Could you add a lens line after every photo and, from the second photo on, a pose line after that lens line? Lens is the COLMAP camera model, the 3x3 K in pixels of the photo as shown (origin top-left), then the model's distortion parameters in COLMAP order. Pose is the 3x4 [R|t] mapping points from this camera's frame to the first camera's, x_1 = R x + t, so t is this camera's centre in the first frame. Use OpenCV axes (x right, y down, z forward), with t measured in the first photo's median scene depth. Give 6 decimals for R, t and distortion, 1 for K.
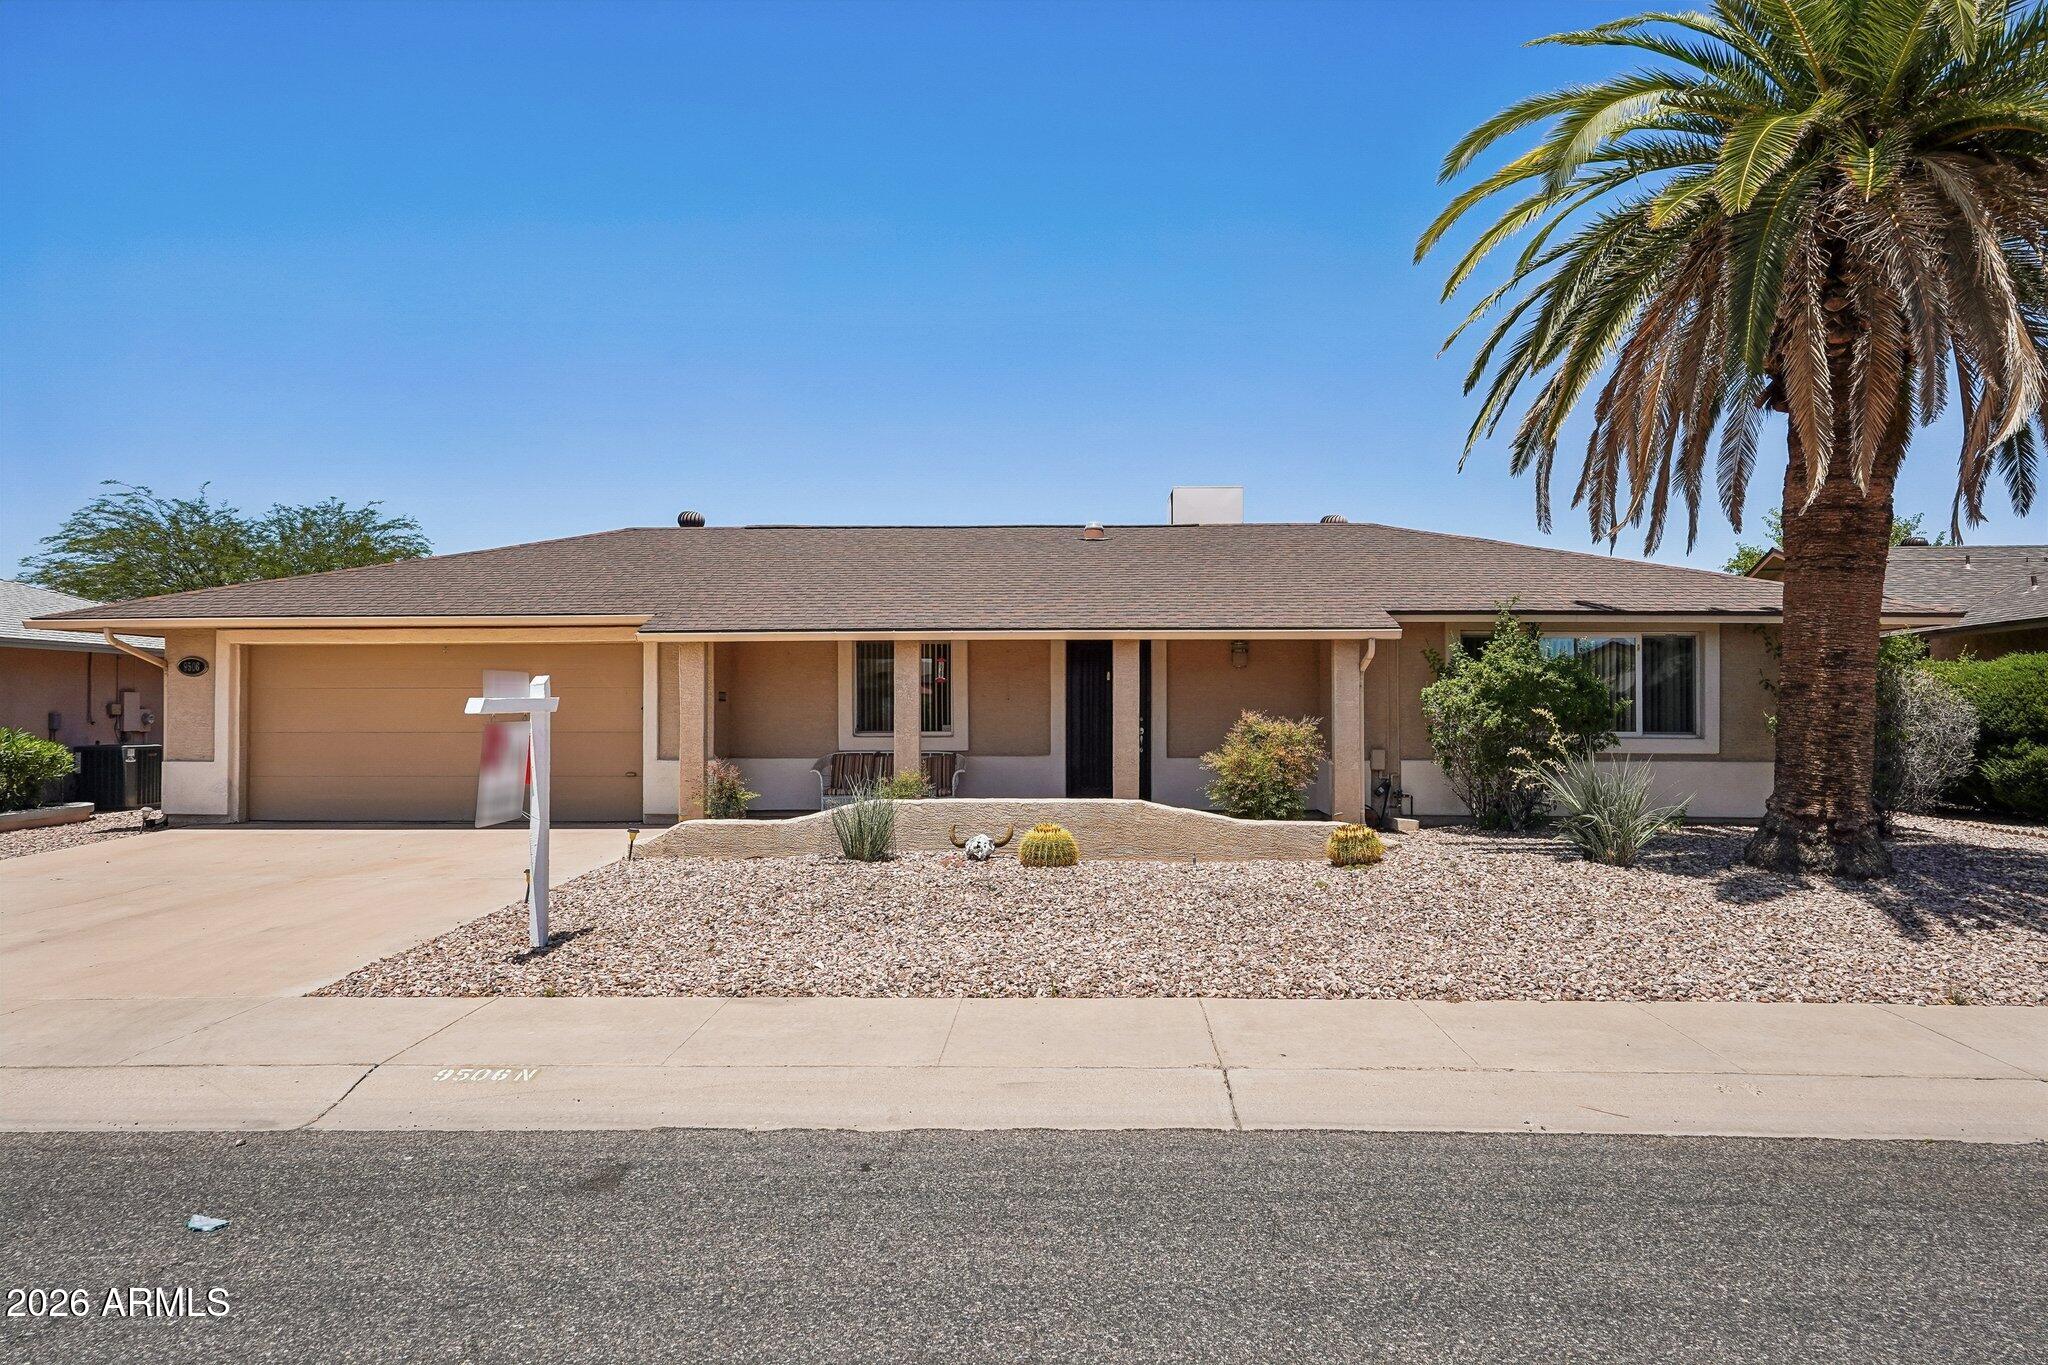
lens RADIAL K [[1286.4, 0, 1024.8], [0, 1286.4, 679.1], [0, 0, 1]] dist [0.007163, -0.000432]
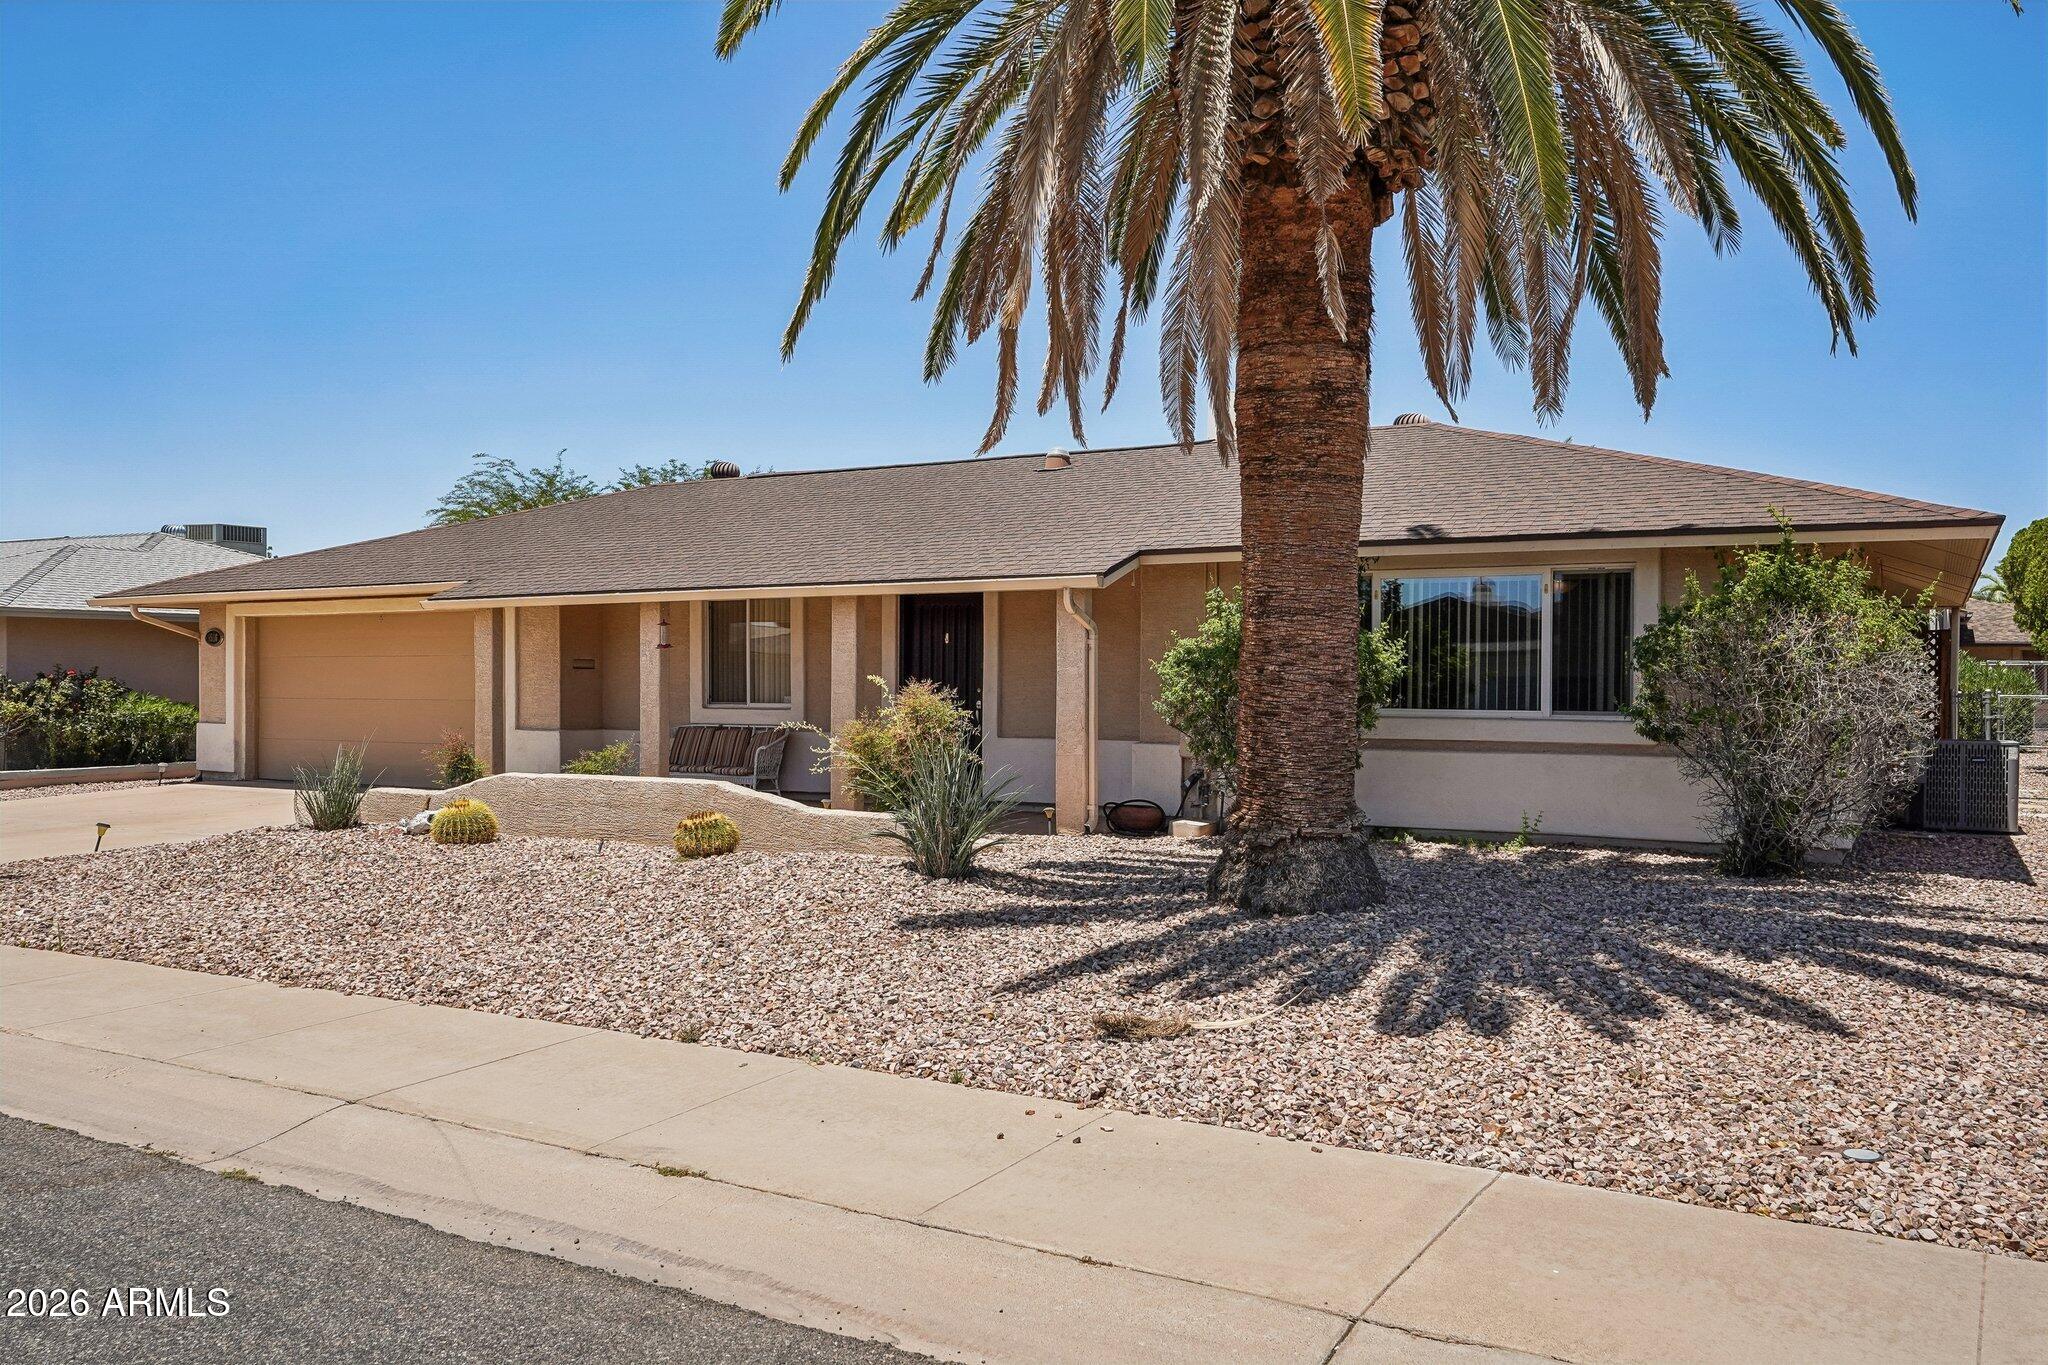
lens RADIAL K [[1645.0, 0, 1019.8], [0, 1645.0, 686.8], [0, 0, 1]] dist [-0.006071, -0.001567]
pose [[0.884009, 0.003495, -0.467456, 0.613427], [0.008751, 0.999673, 0.024022, 0.004532], [0.467387, -0.025327, 0.883690, 0.086593]]
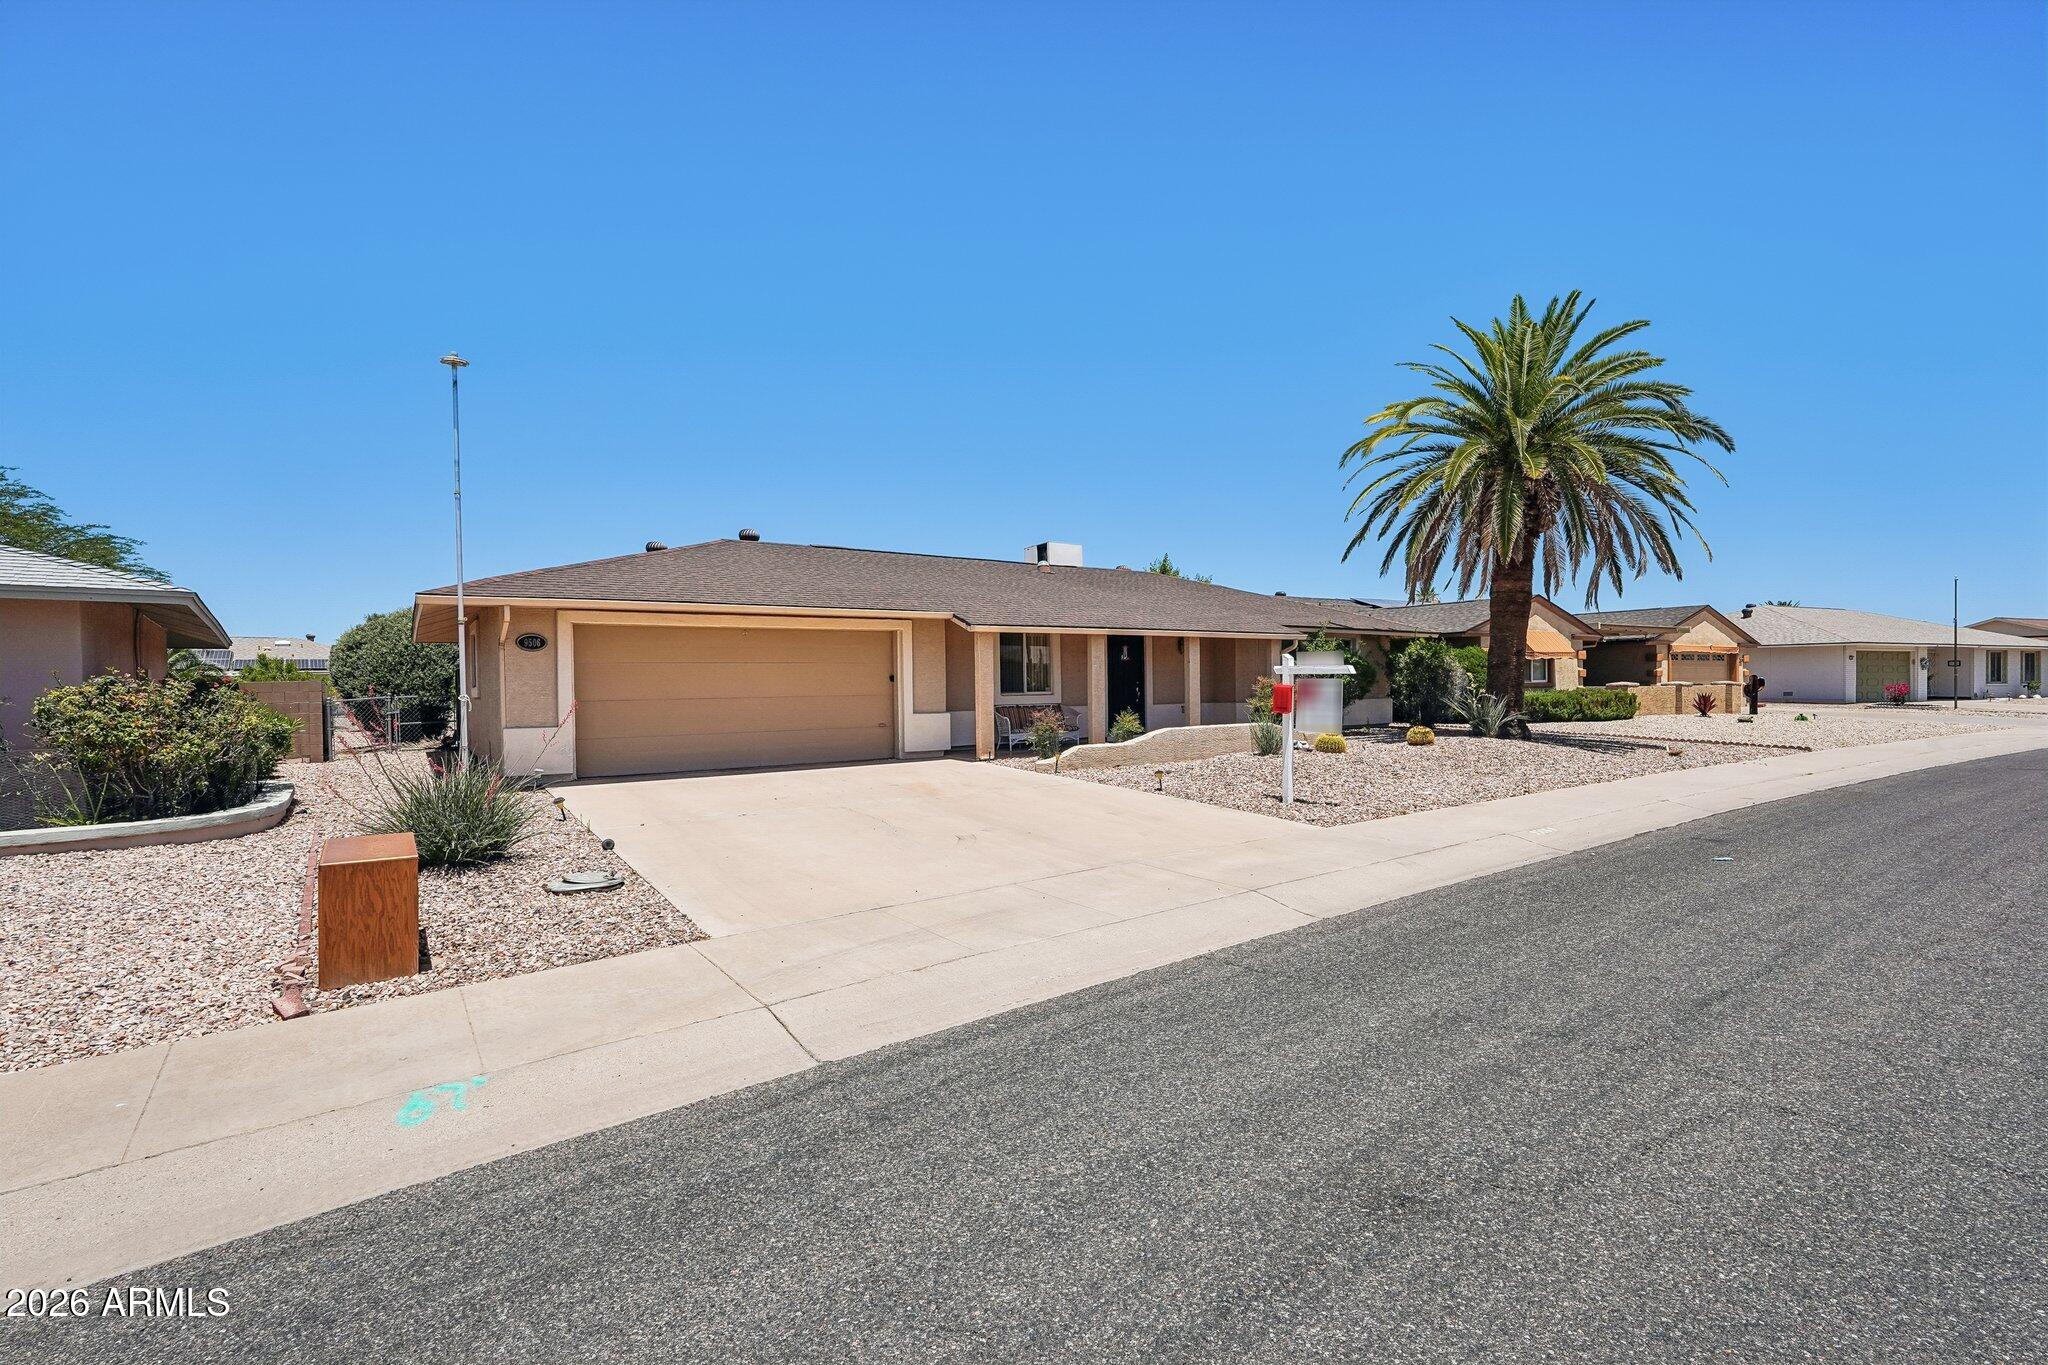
lens RADIAL K [[904.1, 0, 1024.8], [0, 904.1, 682.0], [0, 0, 1]] dist [-0.003535, -0.000091]
pose [[0.799162, -0.009470, 0.601042, -0.774974], [-0.003693, 0.999780, 0.020662, 0.006722], [-0.601105, -0.018732, 0.798950, 0.124402]]
